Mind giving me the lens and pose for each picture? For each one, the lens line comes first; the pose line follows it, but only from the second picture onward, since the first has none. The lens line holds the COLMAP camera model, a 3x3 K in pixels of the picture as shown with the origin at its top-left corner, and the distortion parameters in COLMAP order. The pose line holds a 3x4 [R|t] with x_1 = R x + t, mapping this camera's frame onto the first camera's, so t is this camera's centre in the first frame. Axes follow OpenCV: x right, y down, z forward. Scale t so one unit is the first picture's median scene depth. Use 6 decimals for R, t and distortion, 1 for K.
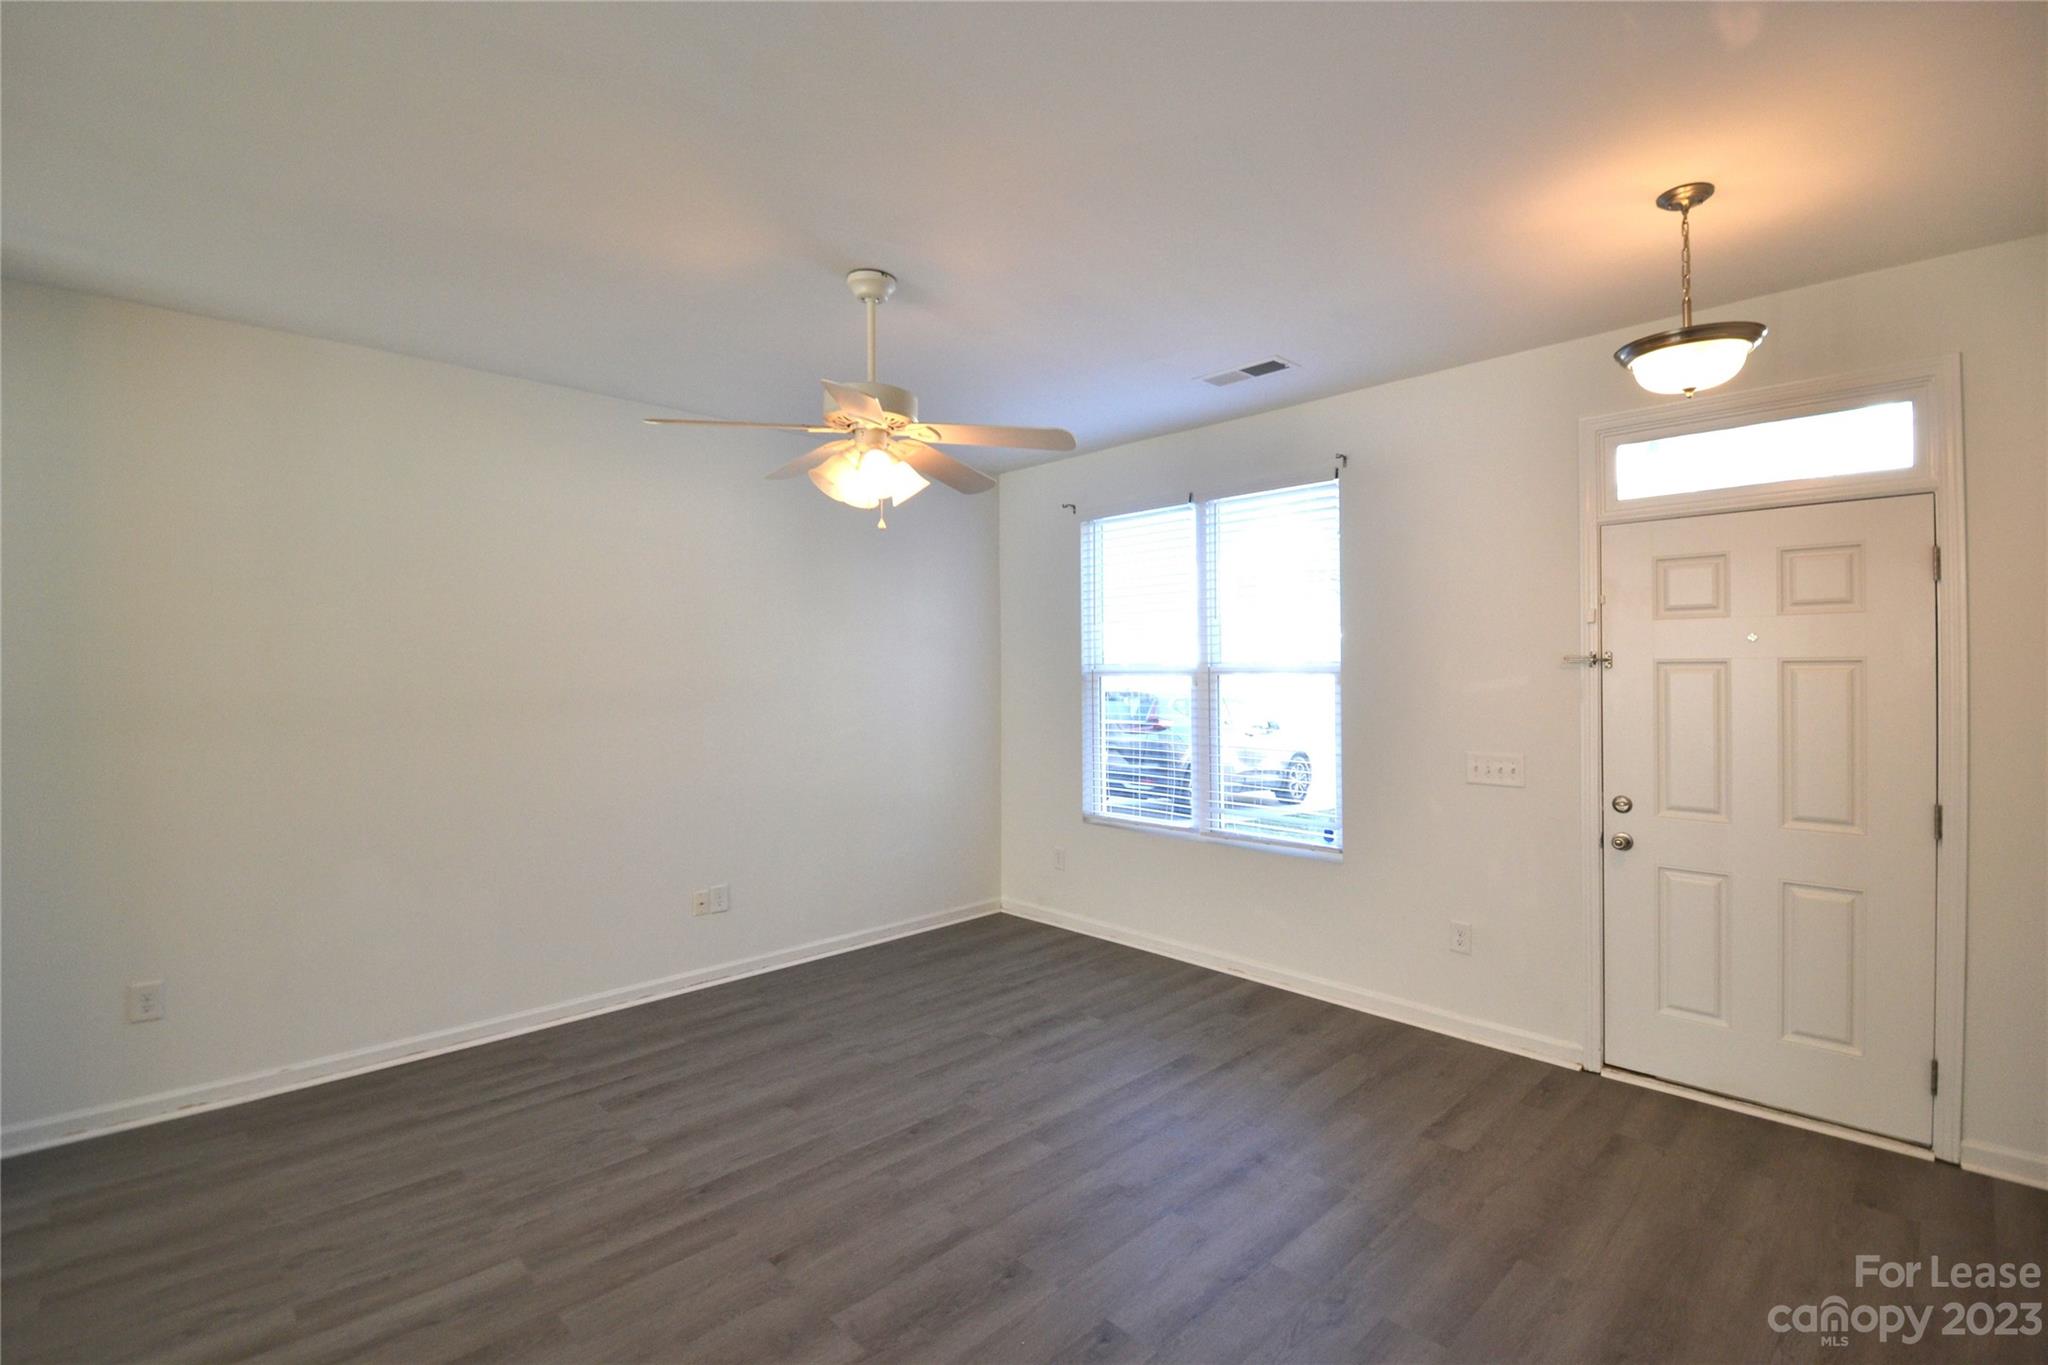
lens RADIAL K [[912.2, 0, 1032.3], [0, 912.2, 669.8], [0, 0, 1]] dist [0.023383, -0.026628]
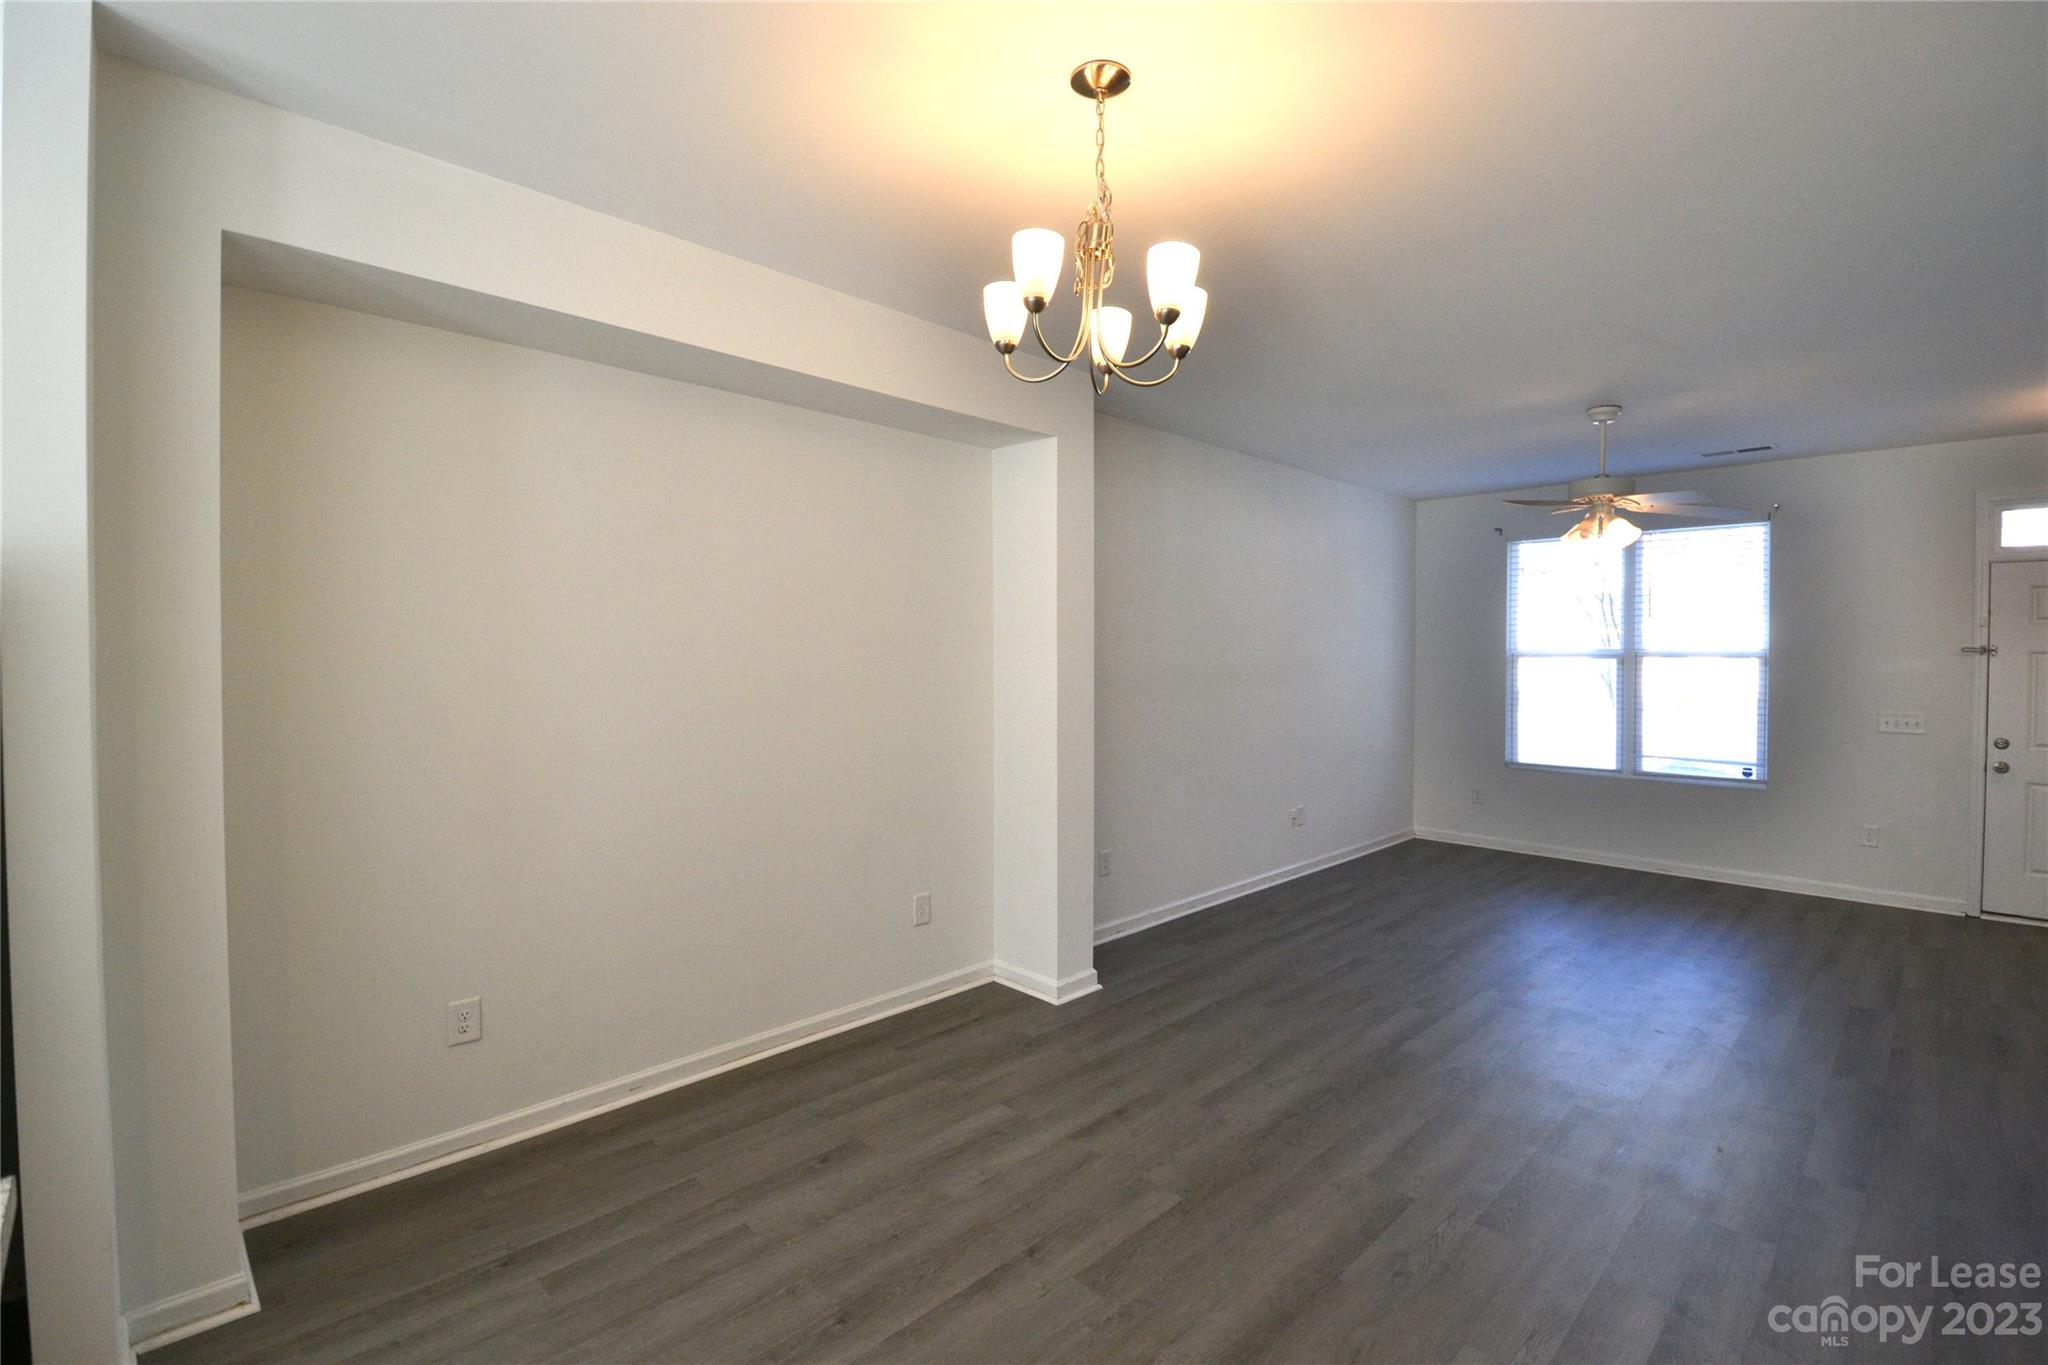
lens RADIAL K [[917.9, 0, 1031.2], [0, 917.9, 668.4], [0, 0, 1]] dist [0.011847, -0.019448]
pose [[0.999944, 0.006828, 0.008027, -0.990958], [-0.006992, 0.999765, 0.020542, -0.000674], [-0.007885, -0.020597, 0.999757, -0.507777]]
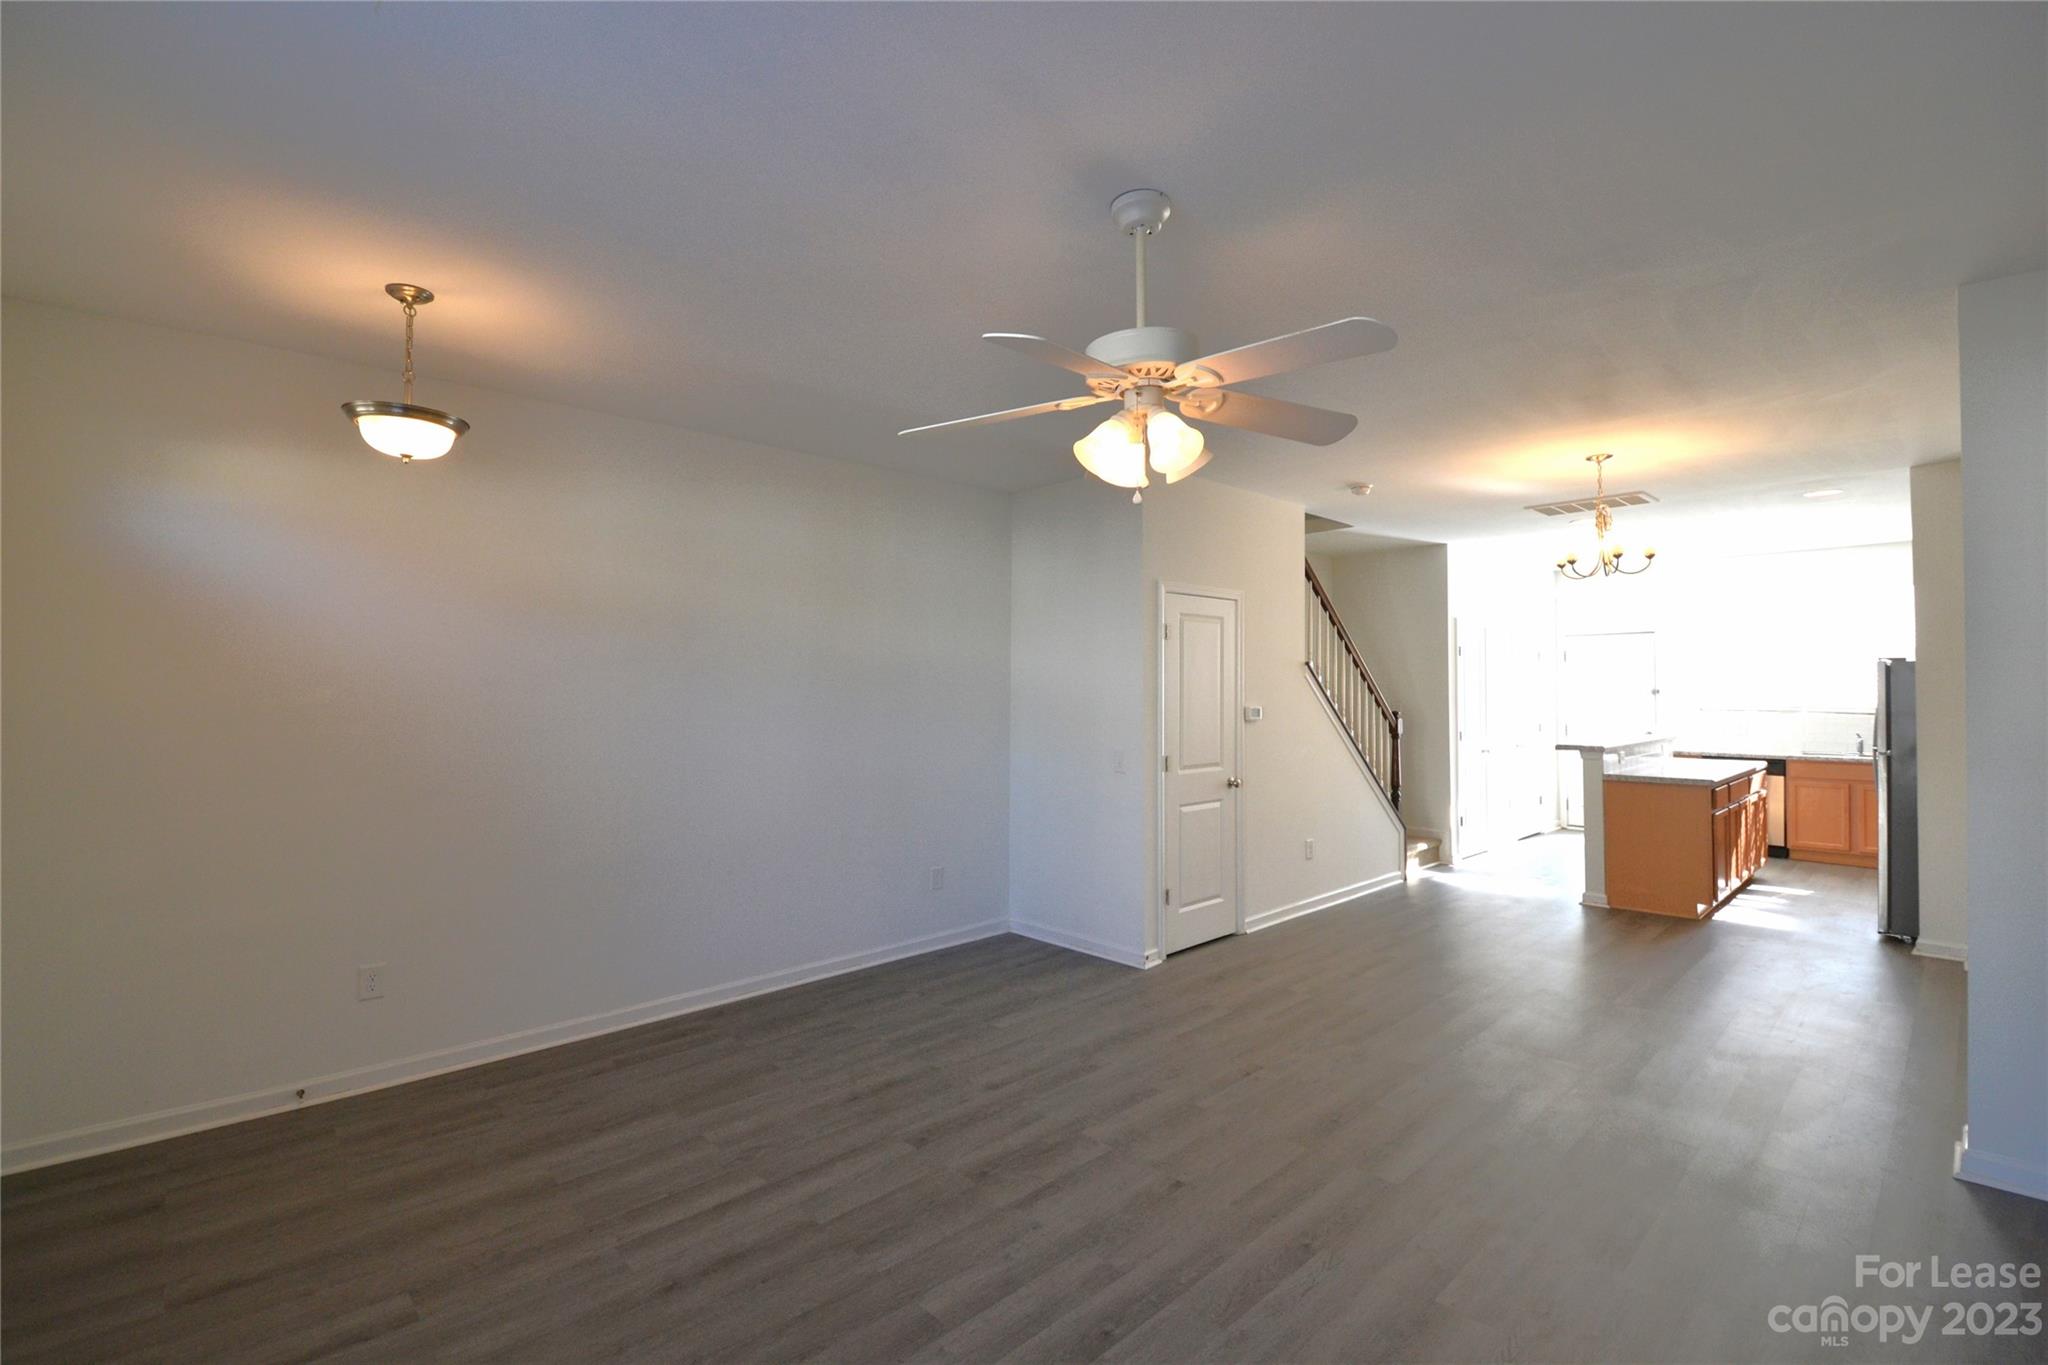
lens RADIAL K [[912.2, 0, 1032.3], [0, 912.2, 669.8], [0, 0, 1]] dist [0.023383, -0.026628]
pose [[-0.999938, 0.005320, 0.009750, -0.071195], [0.005096, 0.999727, -0.022820, 0.001969], [-0.009868, -0.022769, -0.999692, 1.507894]]
